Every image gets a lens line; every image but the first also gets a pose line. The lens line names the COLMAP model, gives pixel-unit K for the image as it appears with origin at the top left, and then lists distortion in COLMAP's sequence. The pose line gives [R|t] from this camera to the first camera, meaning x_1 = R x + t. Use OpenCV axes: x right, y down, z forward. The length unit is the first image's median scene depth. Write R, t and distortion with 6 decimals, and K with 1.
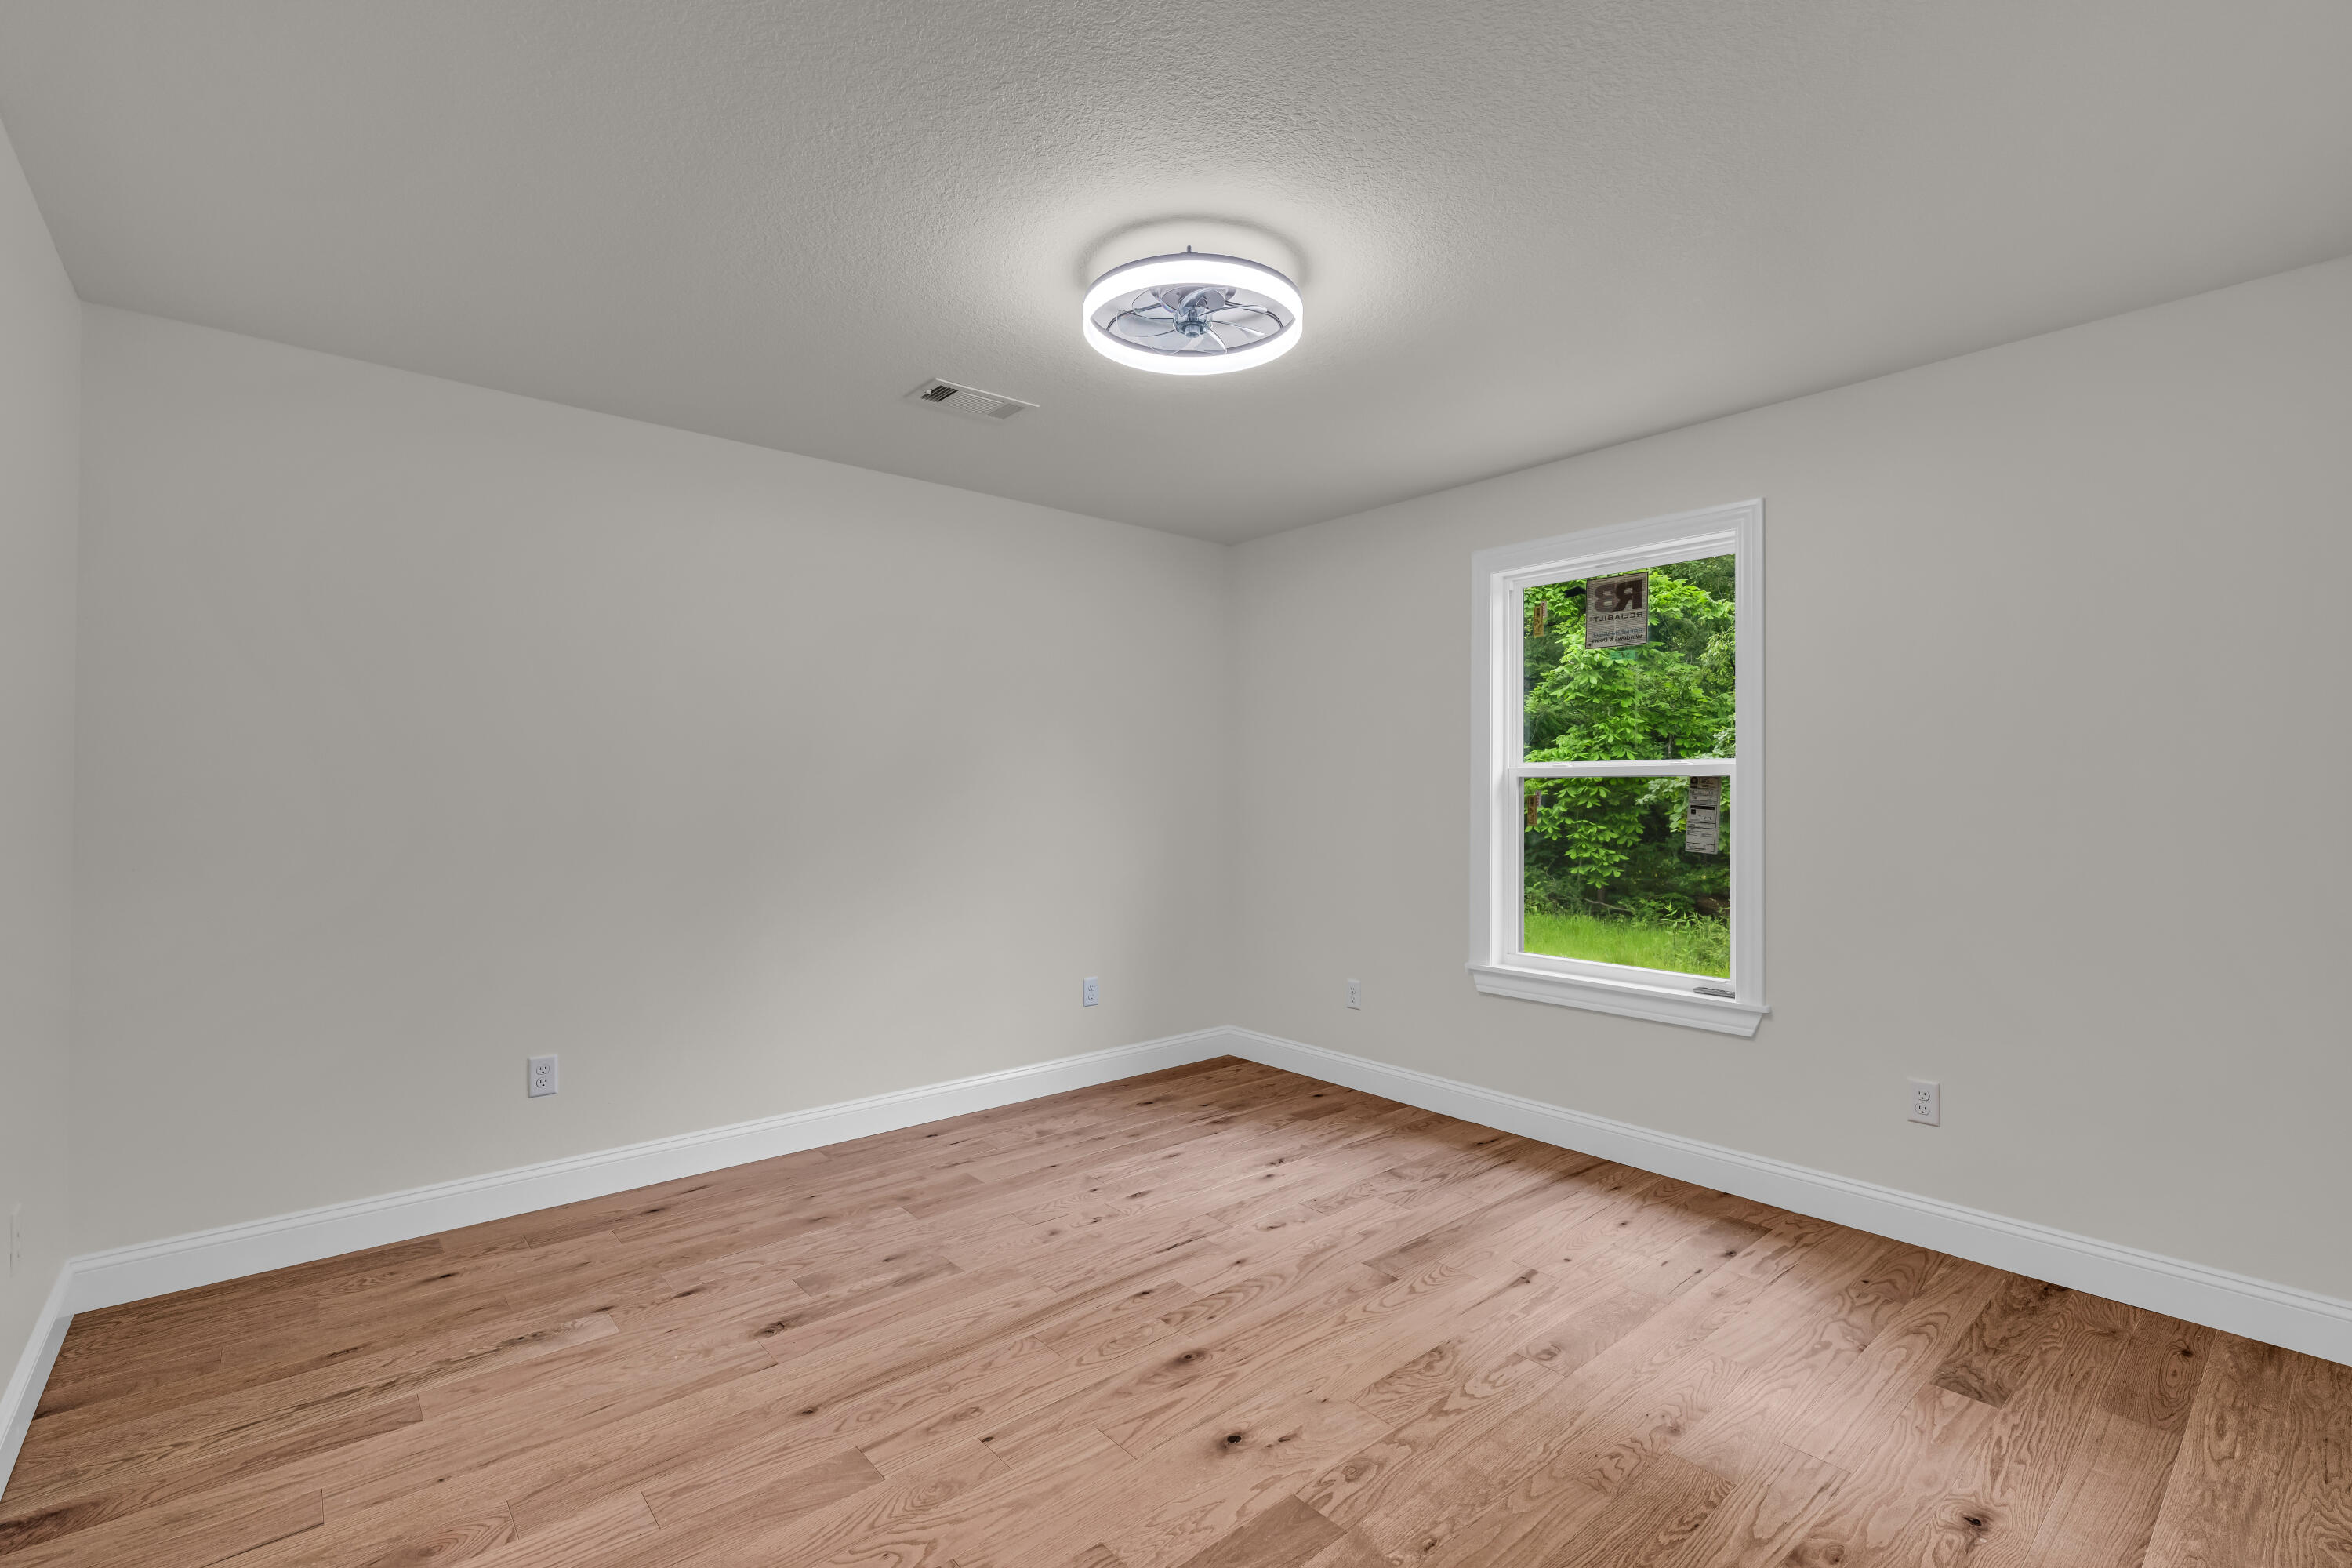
lens RADIAL K [[1037.2, 0, 1178.8], [0, 1037.2, 787.6], [0, 0, 1]] dist [0.000204, 0.000106]
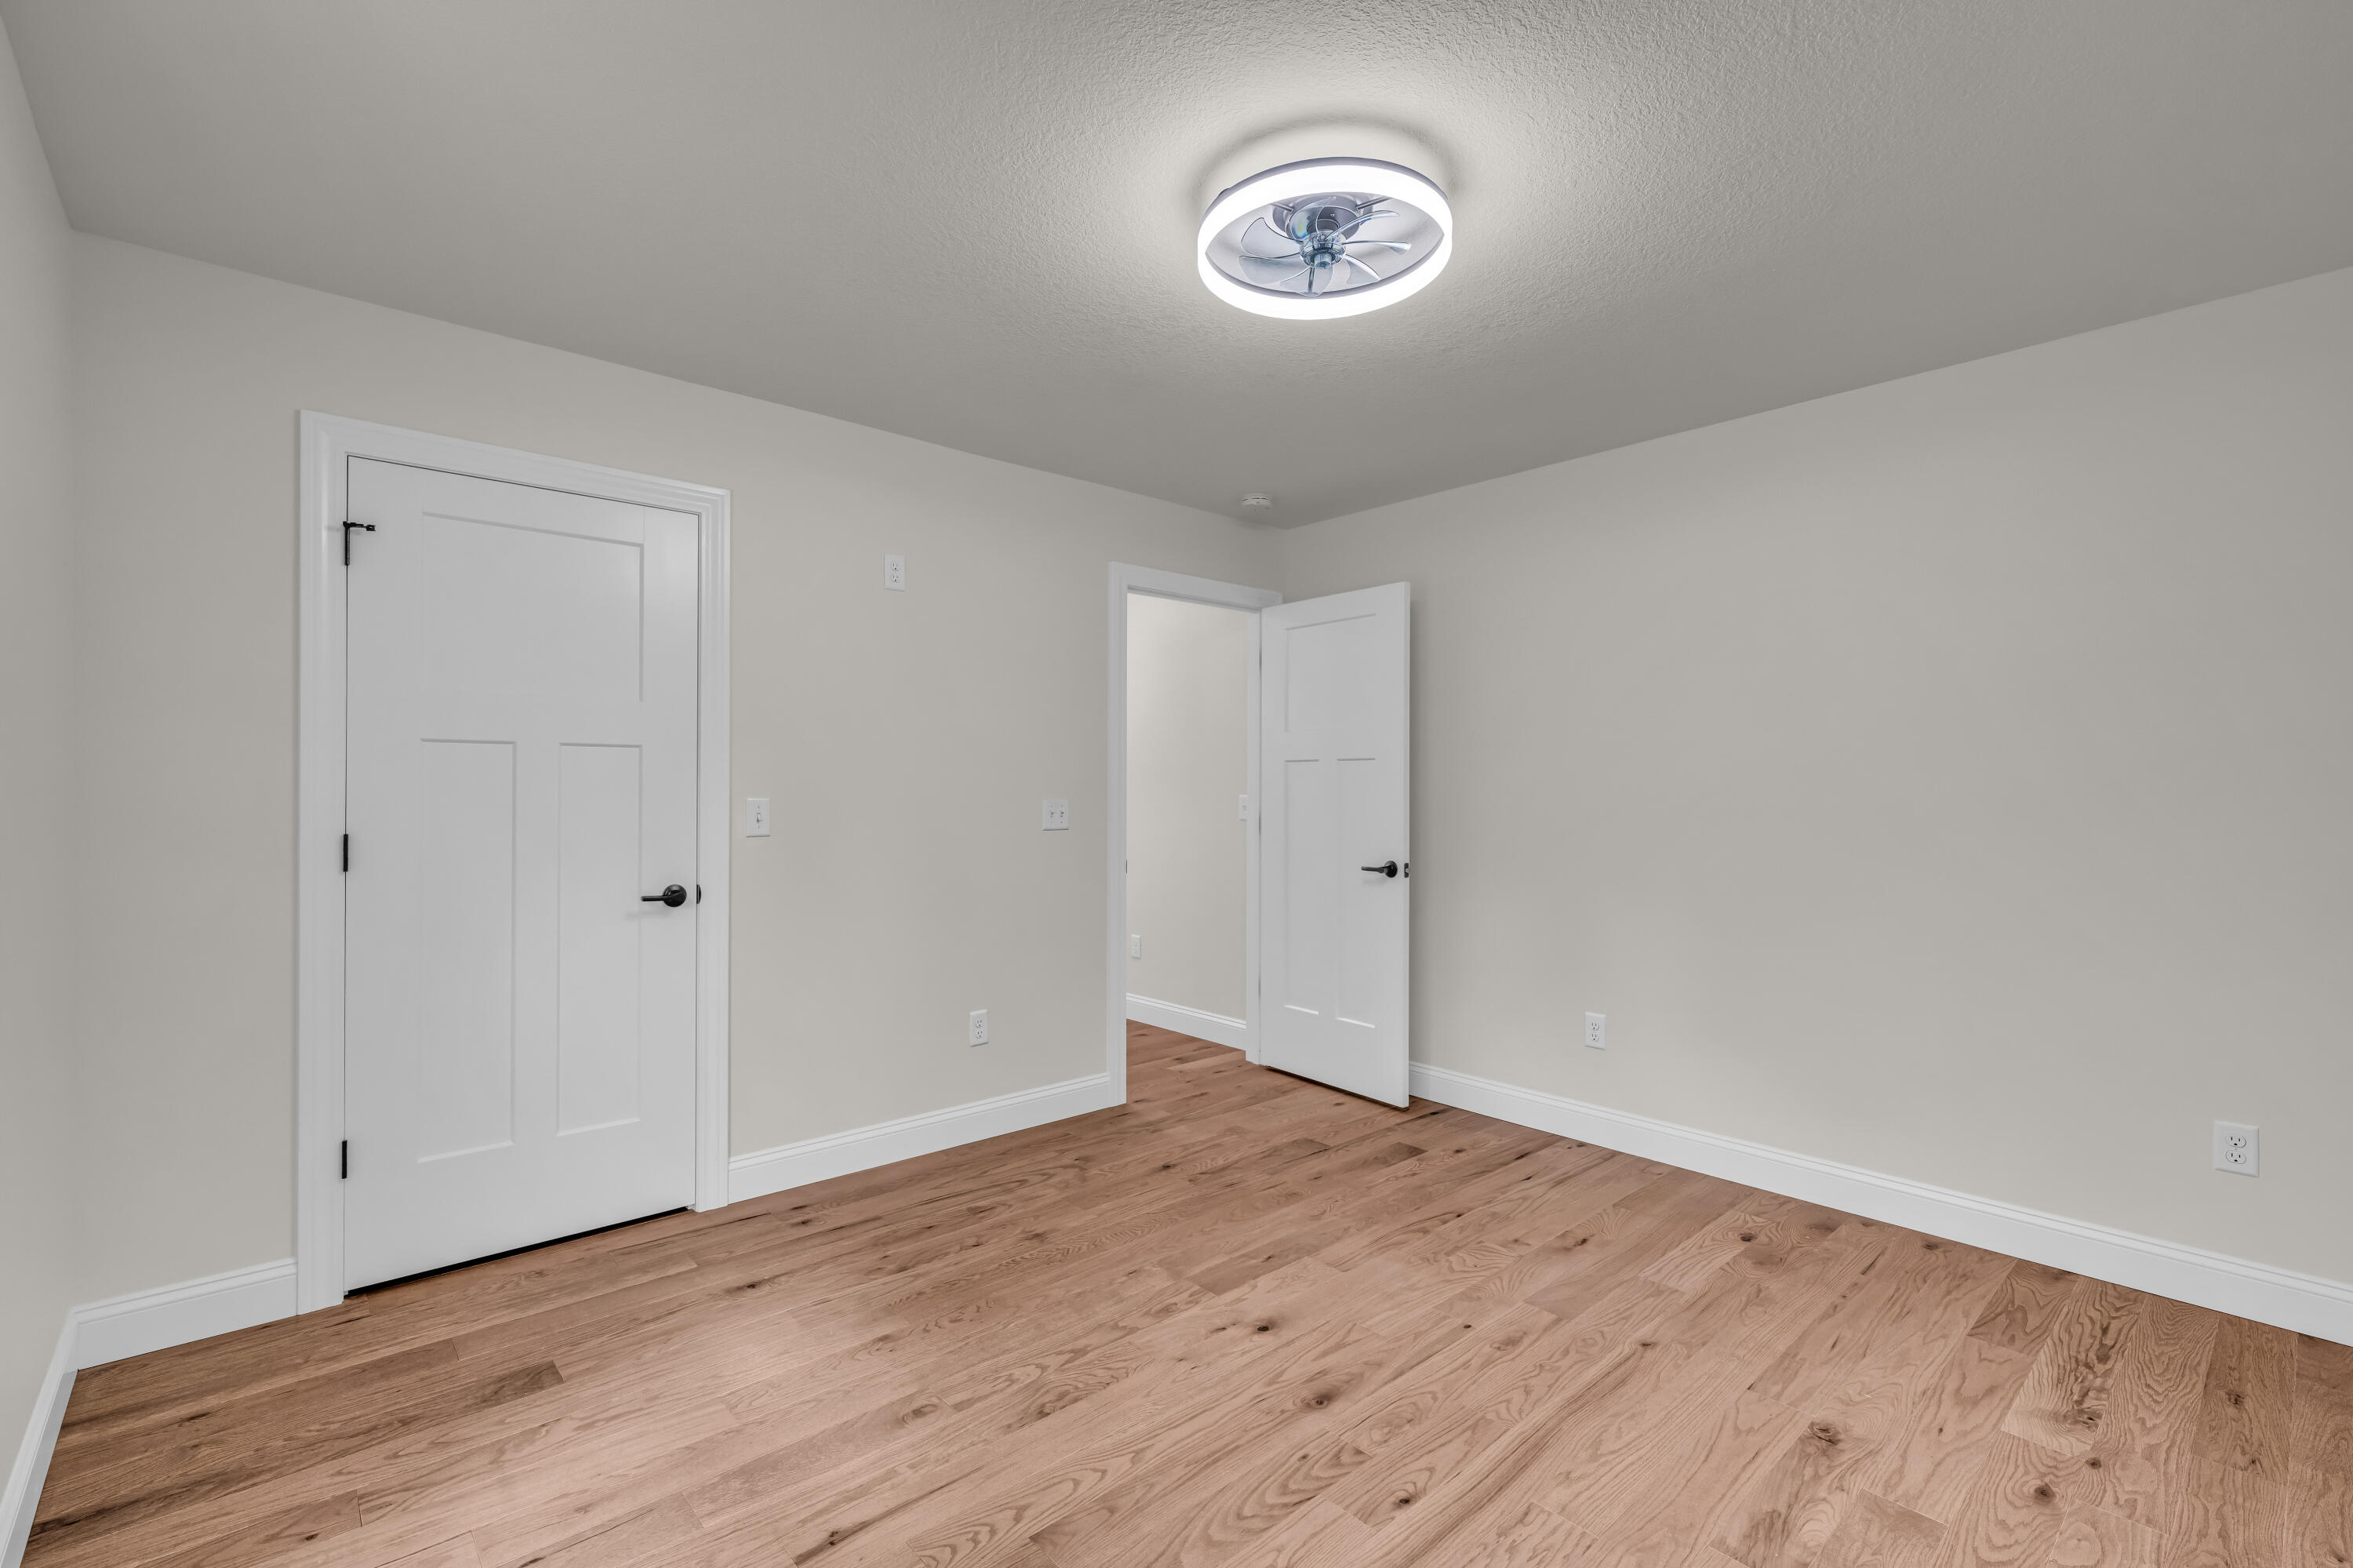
lens RADIAL K [[1037.7, 0, 1179.3], [0, 1037.7, 787.6], [0, 0, 1]] dist [0.000204, 0.000106]
pose [[-0.999810, -0.003738, -0.019150, 0.142011], [-0.003673, 0.999987, -0.003447, 0.007627], [0.019163, -0.003376, -0.999811, 1.779619]]
